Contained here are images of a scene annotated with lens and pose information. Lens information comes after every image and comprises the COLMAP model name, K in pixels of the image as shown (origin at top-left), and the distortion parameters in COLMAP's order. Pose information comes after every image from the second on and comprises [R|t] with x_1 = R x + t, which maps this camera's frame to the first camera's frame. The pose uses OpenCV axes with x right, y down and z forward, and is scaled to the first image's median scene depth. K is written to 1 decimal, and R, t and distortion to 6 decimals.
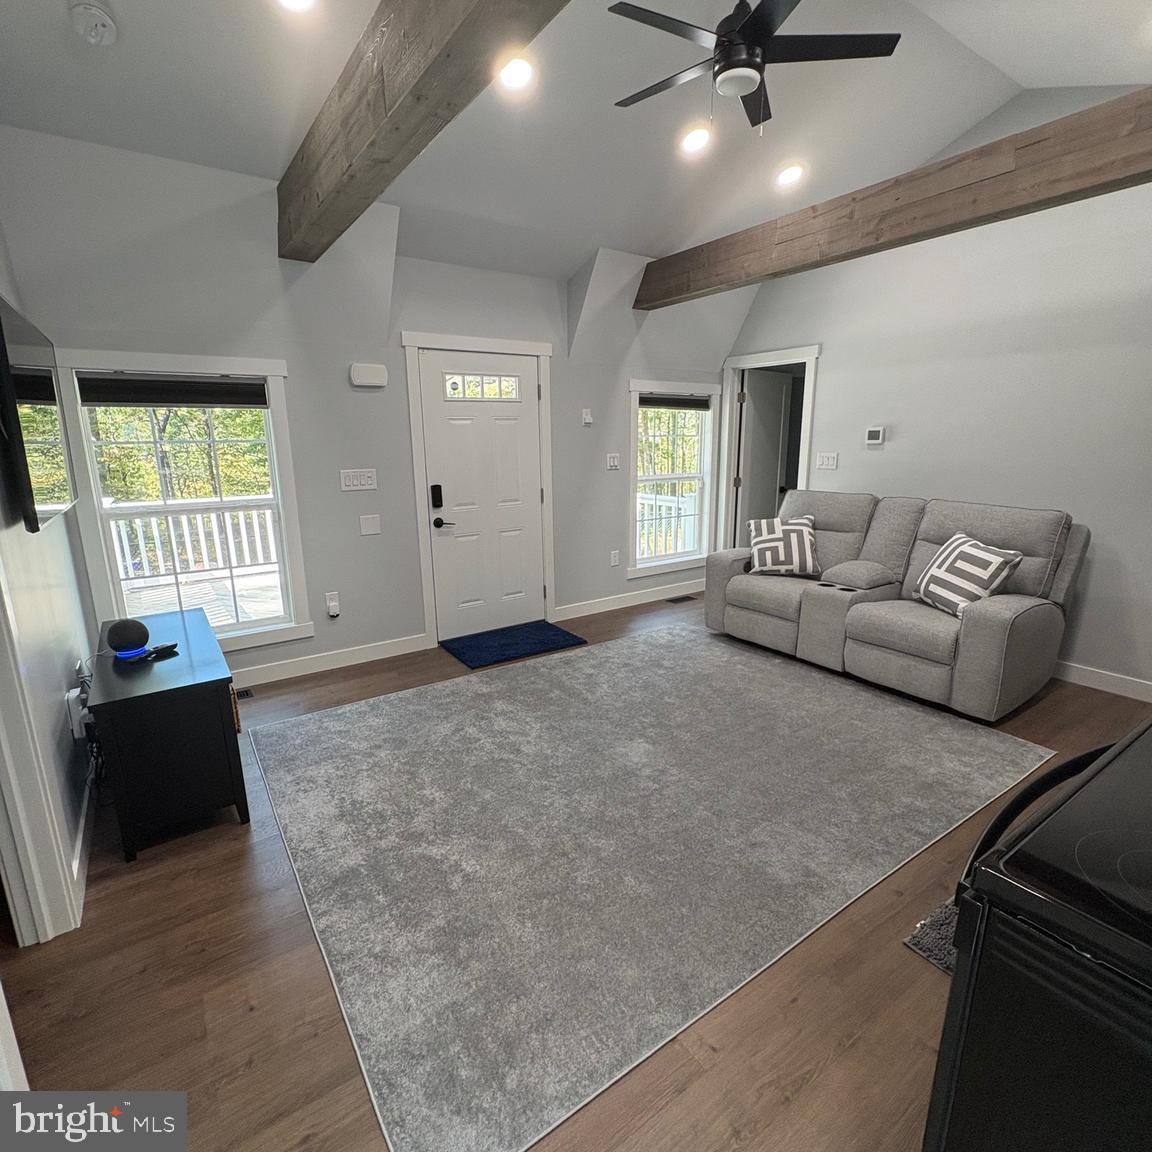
lens RADIAL K [[610.5, 0, 576.0], [0, 610.5, 577.4], [0, 0, 1]] dist [-0.001288, 0.000306]
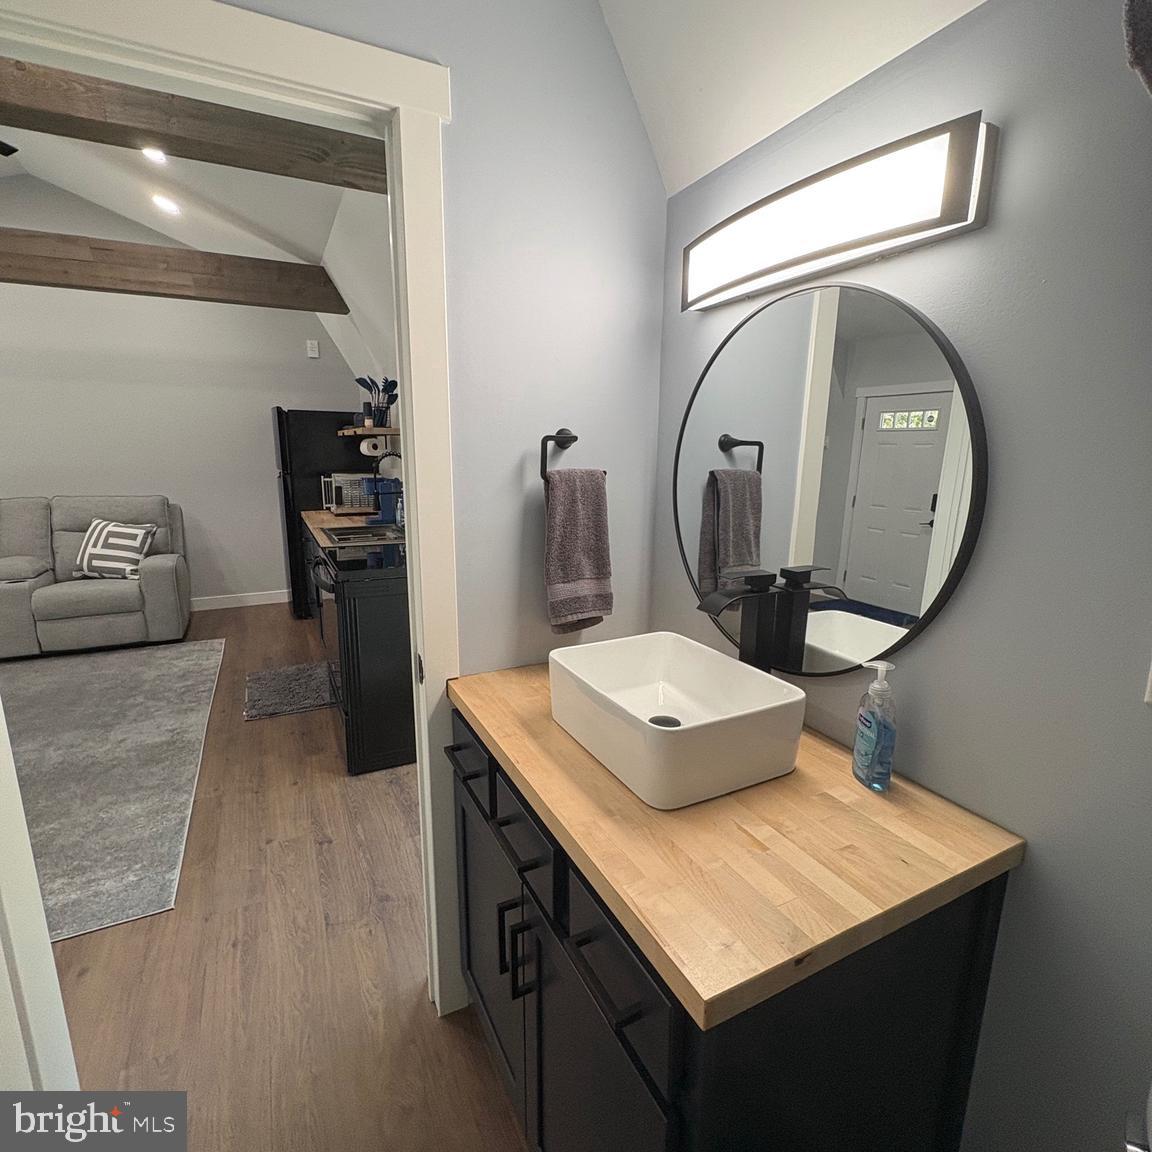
lens RADIAL K [[610.5, 0, 576.0], [0, 610.5, 577.4], [0, 0, 1]] dist [-0.001288, 0.000306]
pose [[0.135911, -0.193289, 0.971683, -0.521987], [0.217826, 0.962614, 0.161018, 0.060041], [-0.966478, 0.189774, 0.172933, -0.174491]]
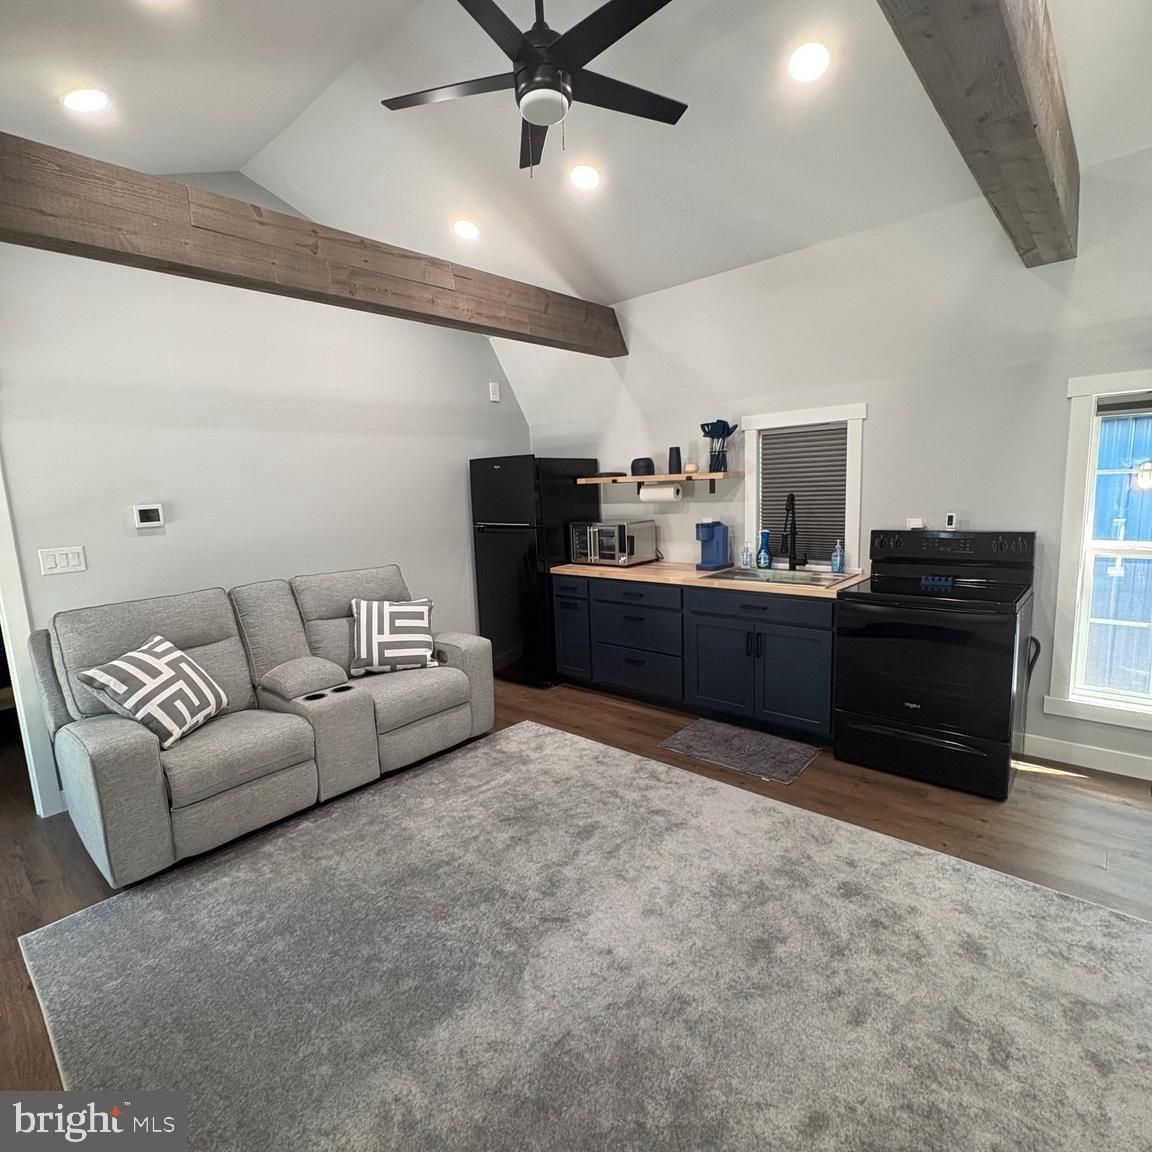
lens RADIAL K [[610.5, 0, 576.0], [0, 610.5, 577.4], [0, 0, 1]] dist [-0.001288, 0.000306]
pose [[-0.237682, -0.126535, 0.963066, -0.454376], [0.263924, 0.945766, 0.189398, -0.215661], [-0.934800, 0.299192, -0.191396, 0.885997]]
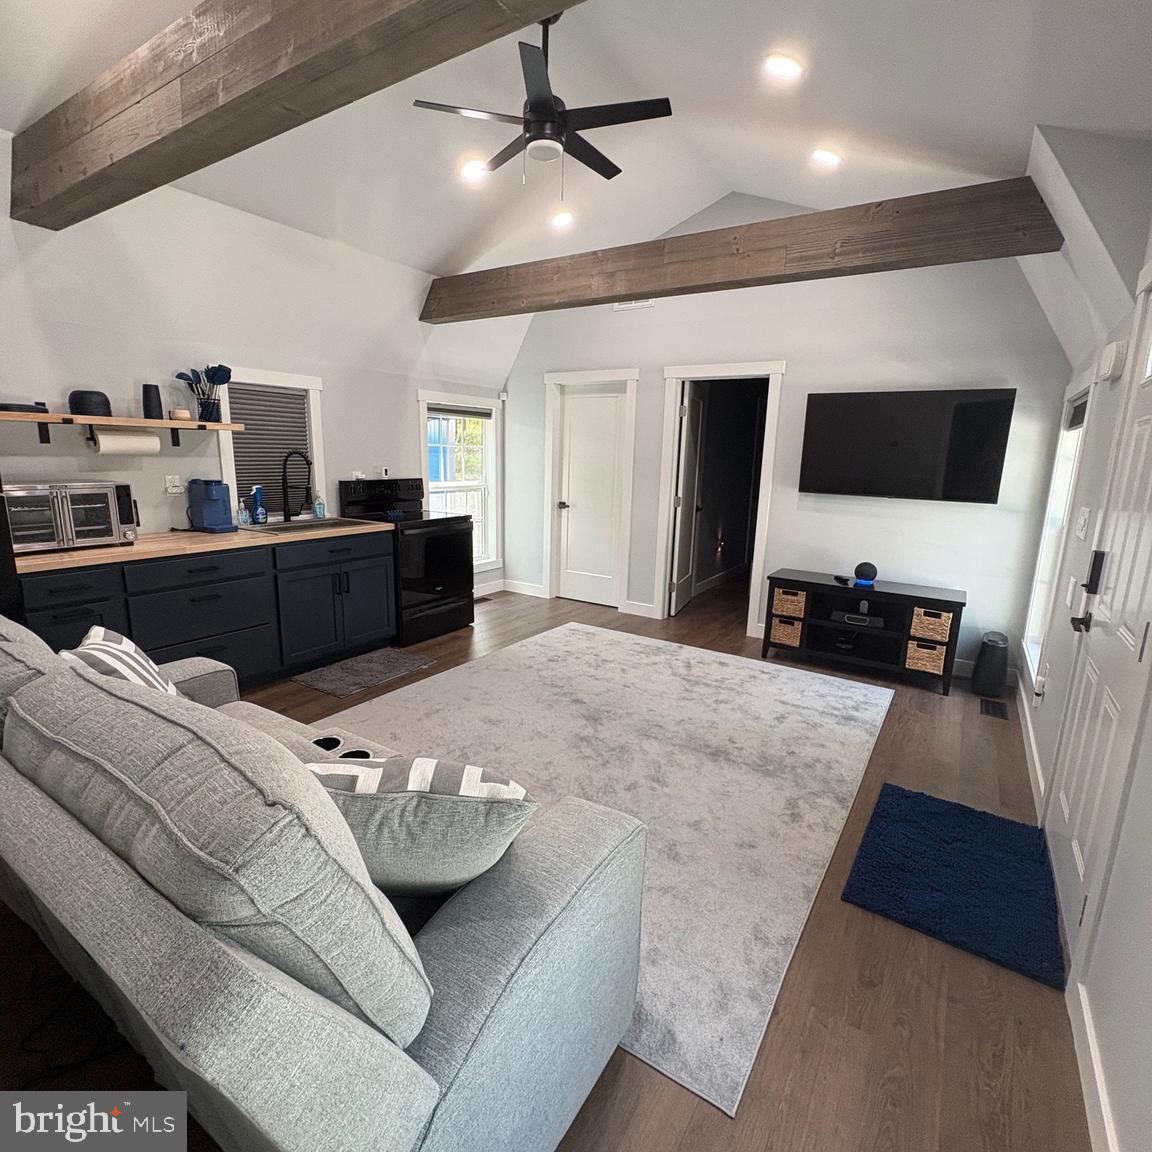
lens RADIAL K [[610.5, 0, 576.0], [0, 610.5, 577.4], [0, 0, 1]] dist [-0.001288, 0.000306]
pose [[-0.924906, 0.063607, -0.374836, 0.470478], [-0.102822, 0.907317, 0.407680, -0.365670], [0.366027, 0.415607, -0.832644, 1.569904]]
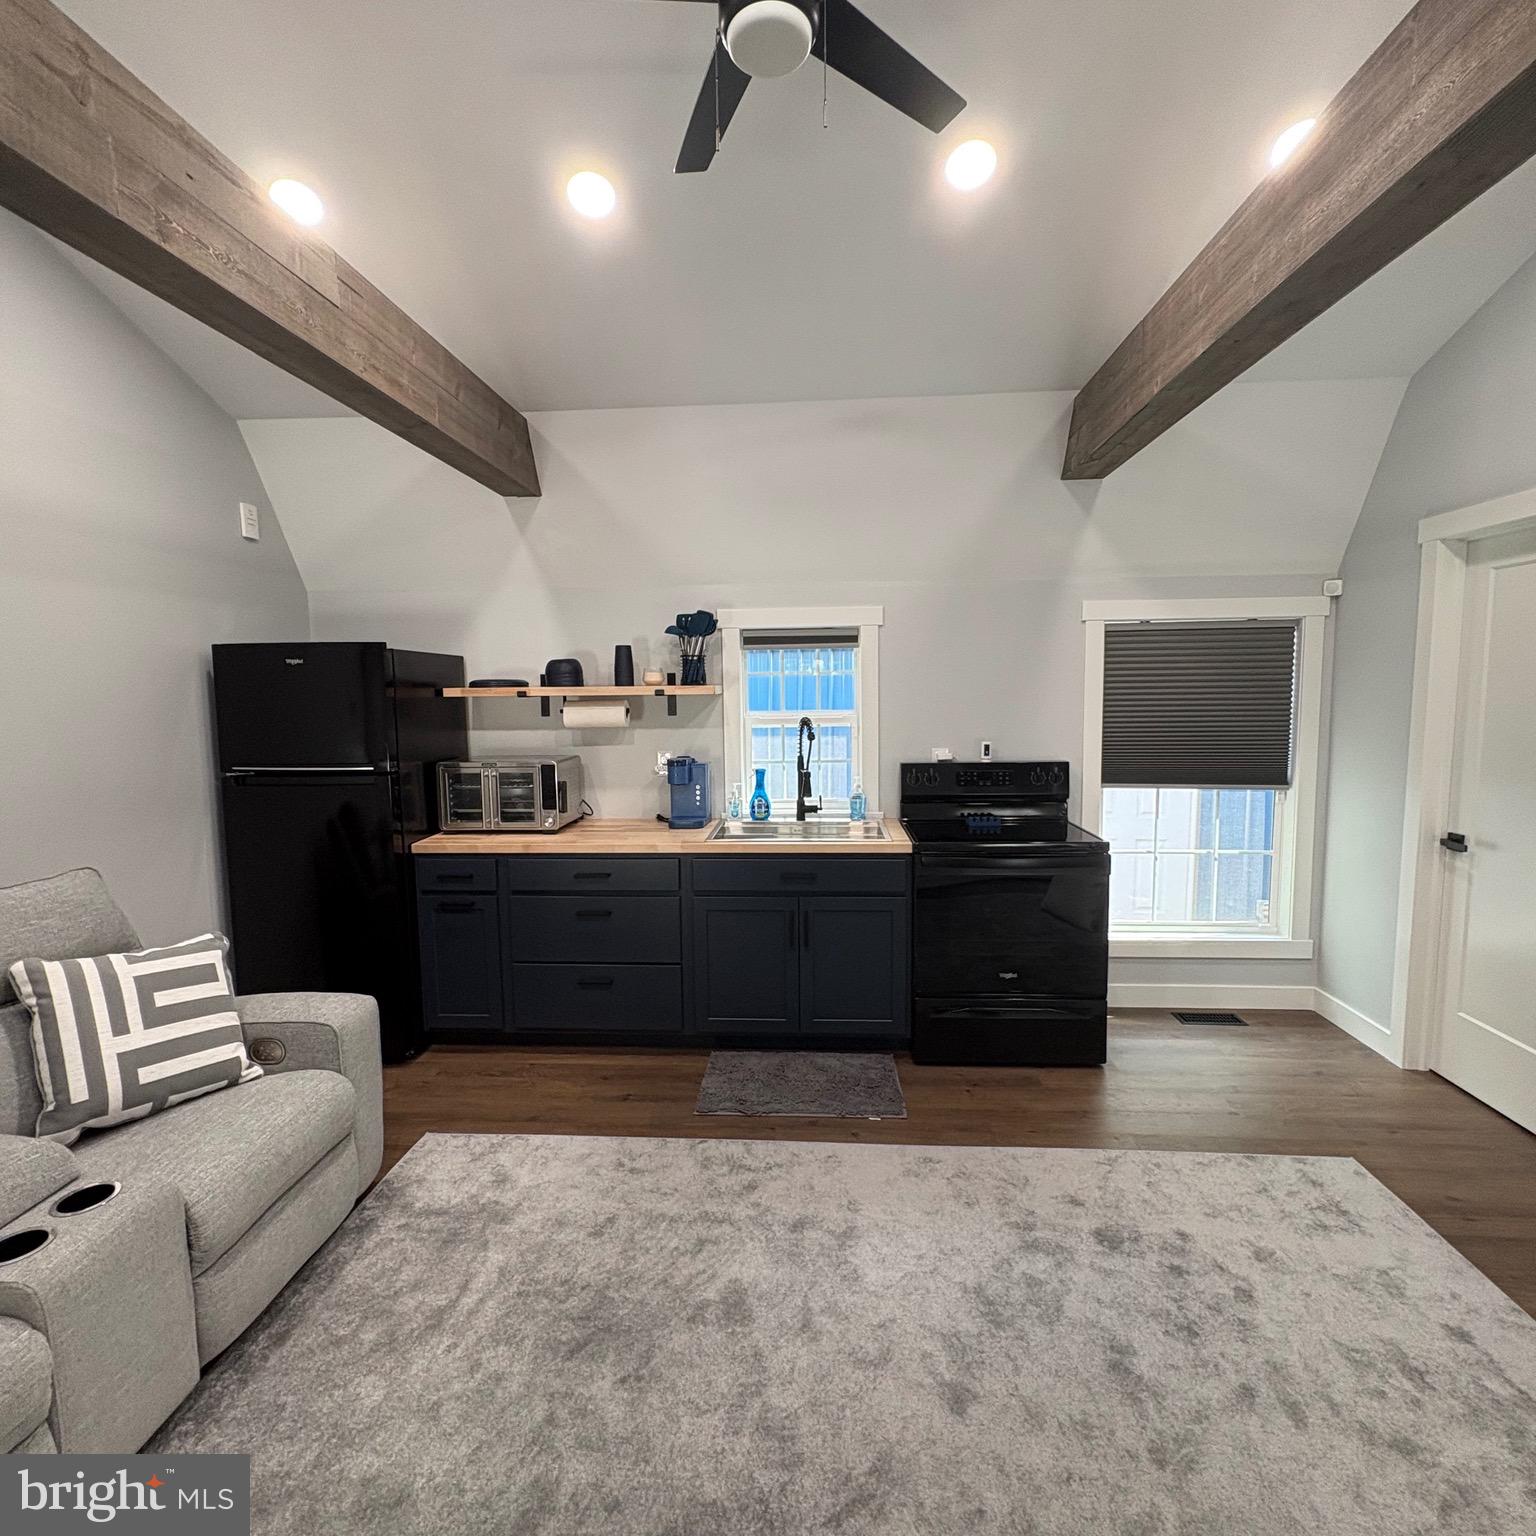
lens RADIAL K [[813.9, 0, 768.1], [0, 813.9, 769.9], [0, 0, 1]] dist [-0.001288, 0.000306]
pose [[-0.782266, -0.041721, 0.621546, -0.117403], [0.161868, 0.949869, 0.267483, -0.280033], [-0.601547, 0.309851, -0.736297, 1.119603]]
